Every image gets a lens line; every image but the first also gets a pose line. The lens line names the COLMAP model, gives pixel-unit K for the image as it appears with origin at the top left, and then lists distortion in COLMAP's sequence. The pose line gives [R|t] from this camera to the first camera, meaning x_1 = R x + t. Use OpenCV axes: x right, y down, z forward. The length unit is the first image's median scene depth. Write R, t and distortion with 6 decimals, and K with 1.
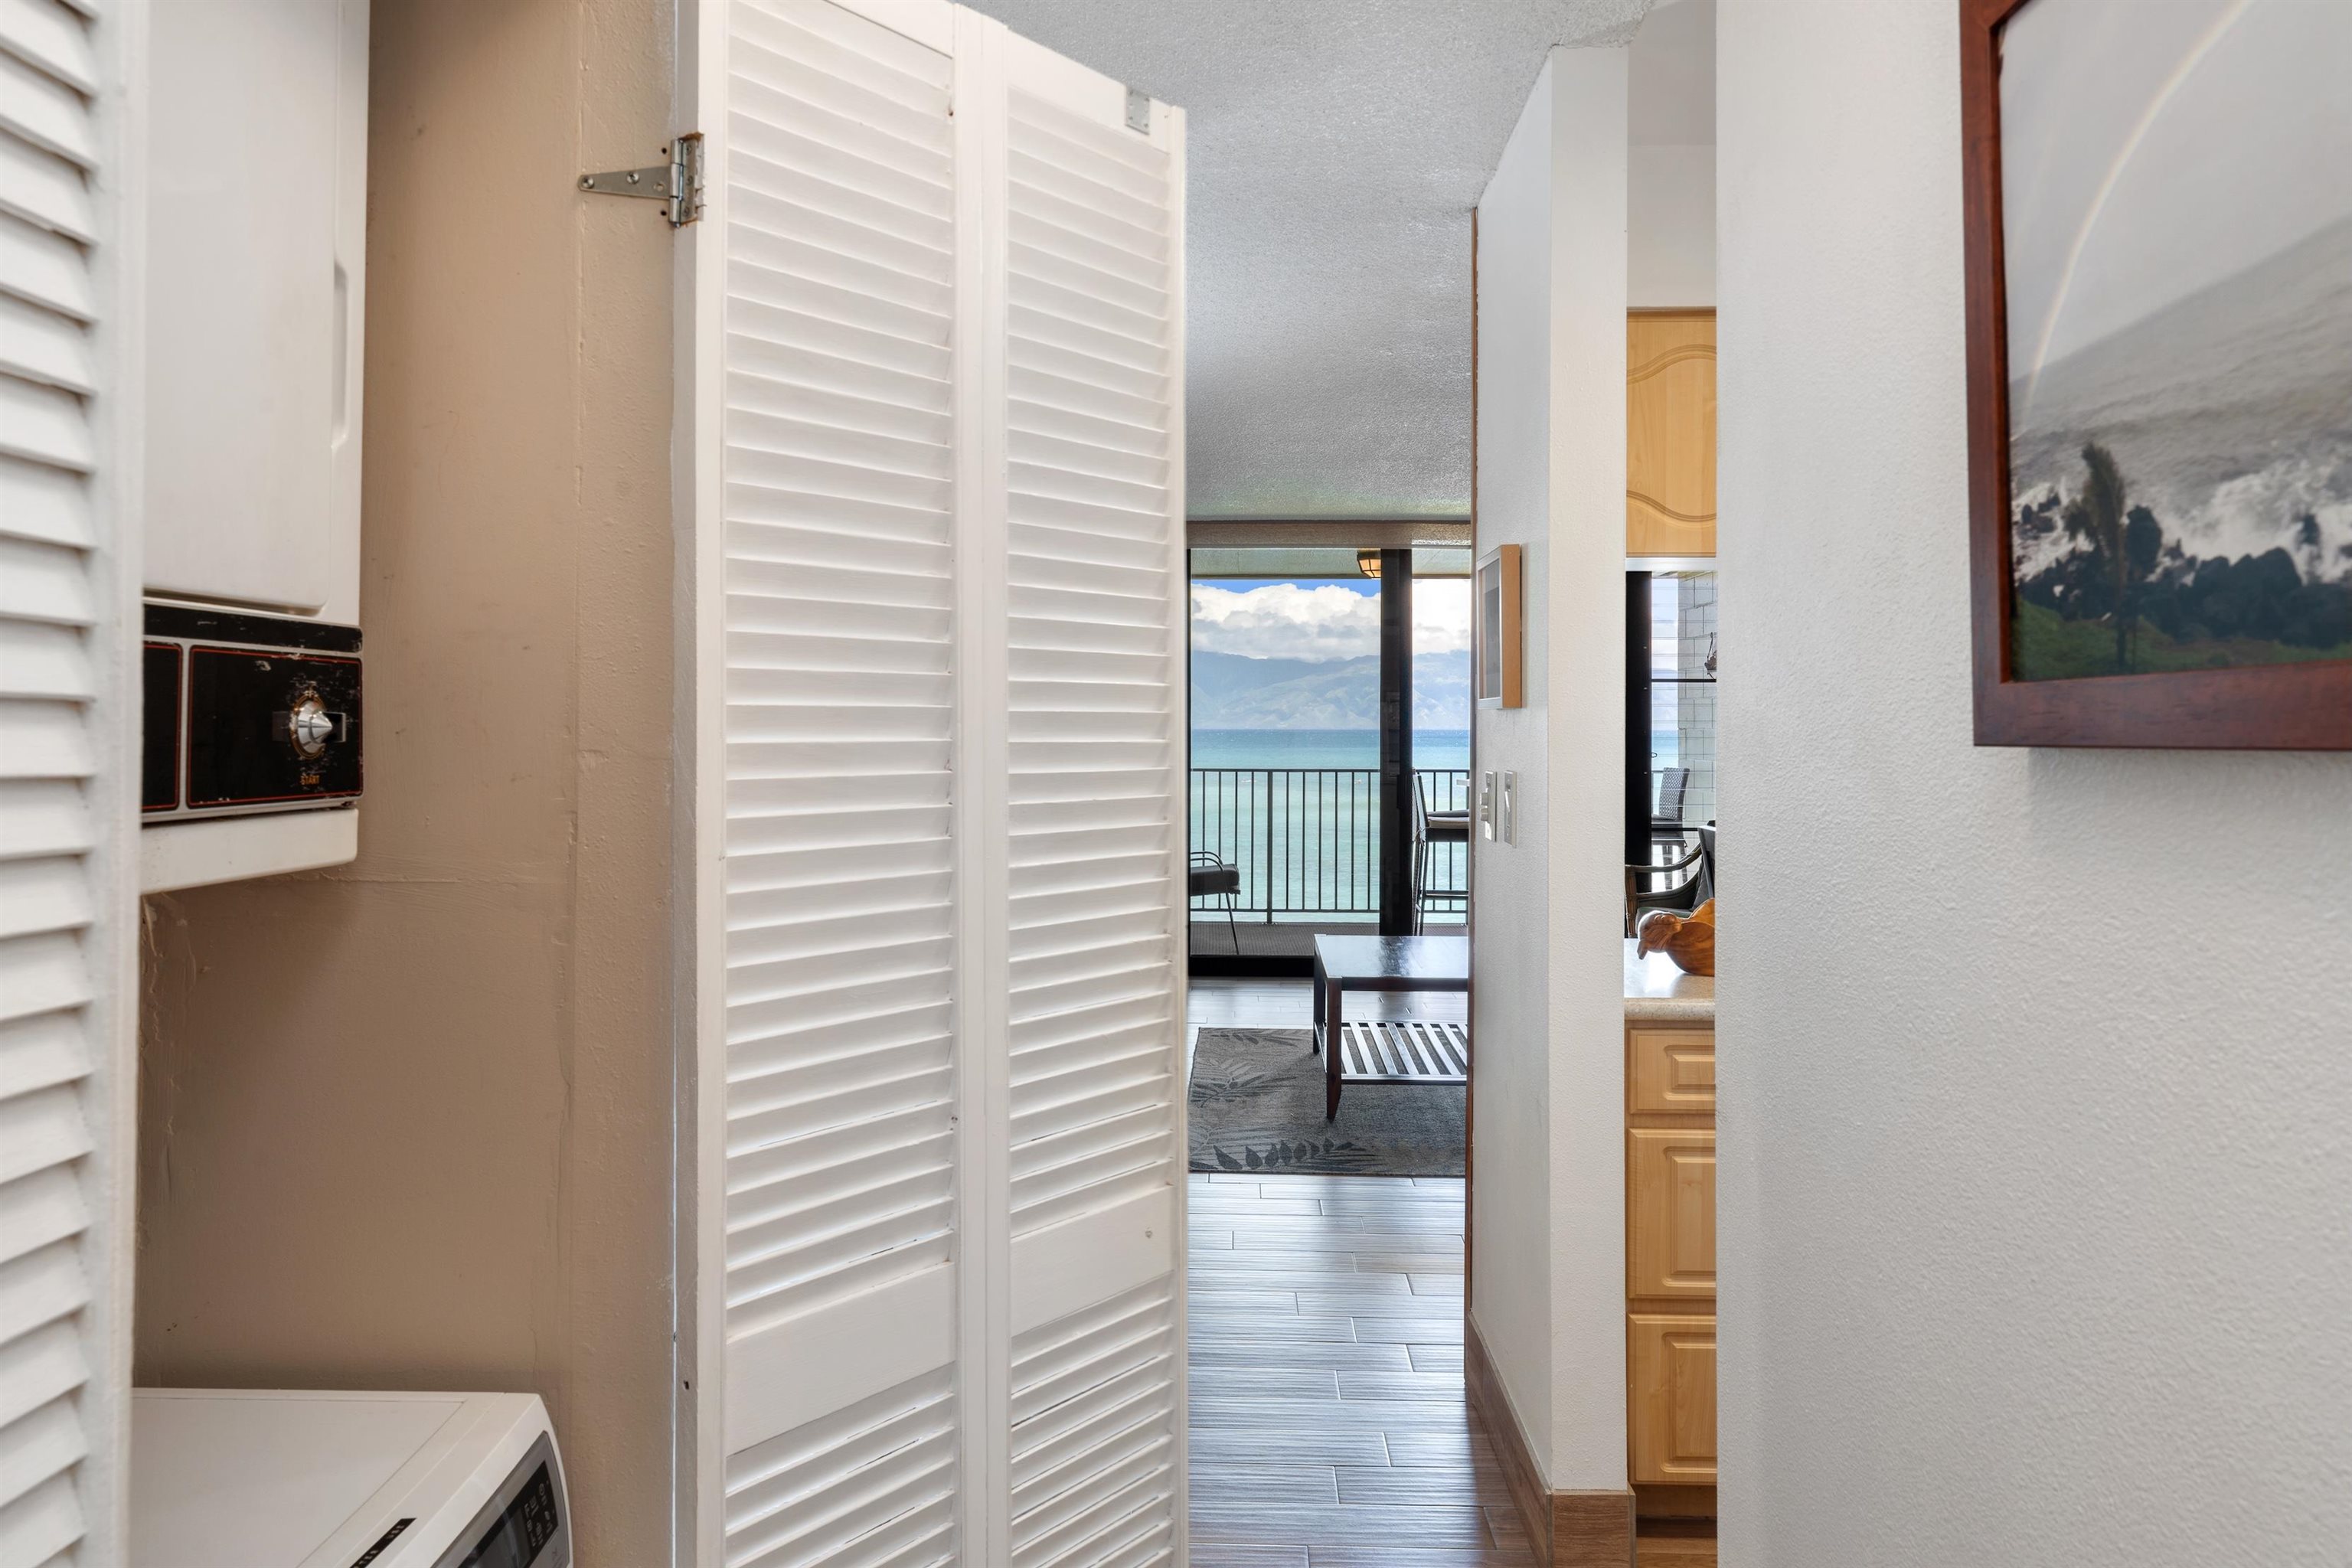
lens RADIAL K [[1608.9, 0, 1174.6], [0, 1608.9, 764.6], [0, 0, 1]] dist [0.001238, 0.000522]
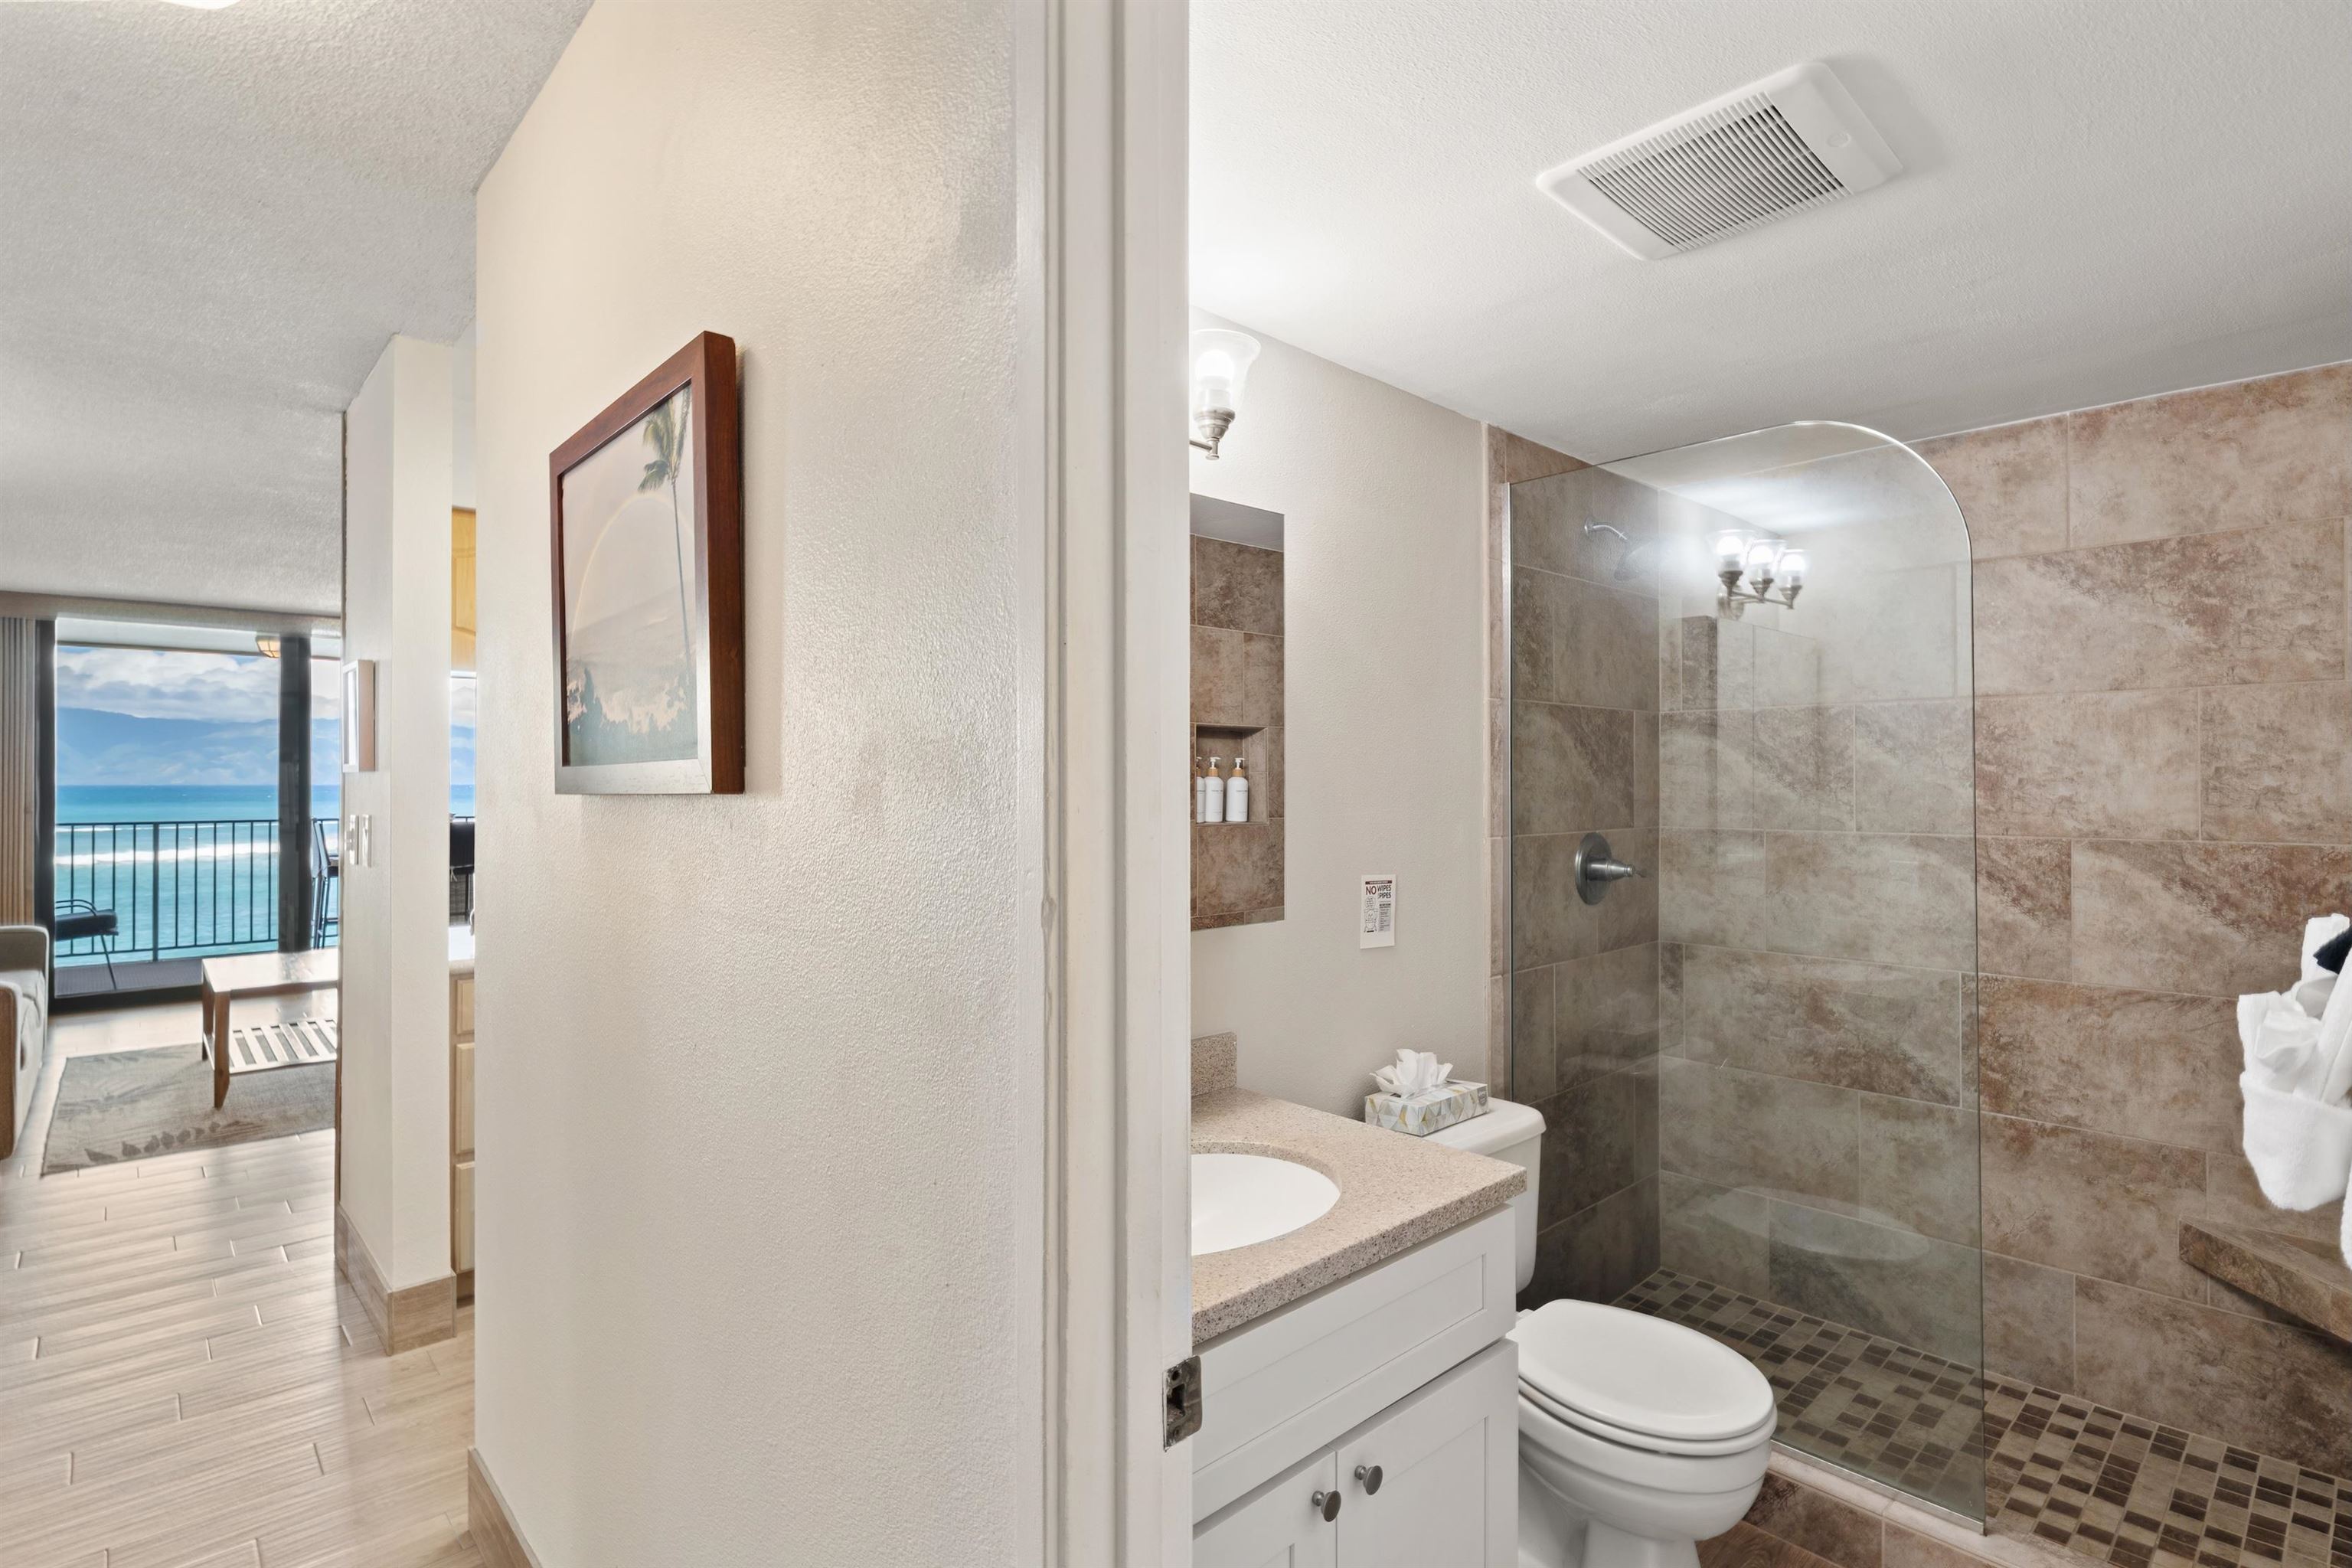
lens RADIAL K [[1147.2, 0, 1172.9], [0, 1147.2, 778.7], [0, 0, 1]] dist [0.003137, 0.000448]
pose [[0.710045, 0.001543, 0.704154, -0.002305], [0.017198, 0.999661, -0.019532, 0.001835], [-0.703946, 0.025979, 0.709778, -0.104077]]
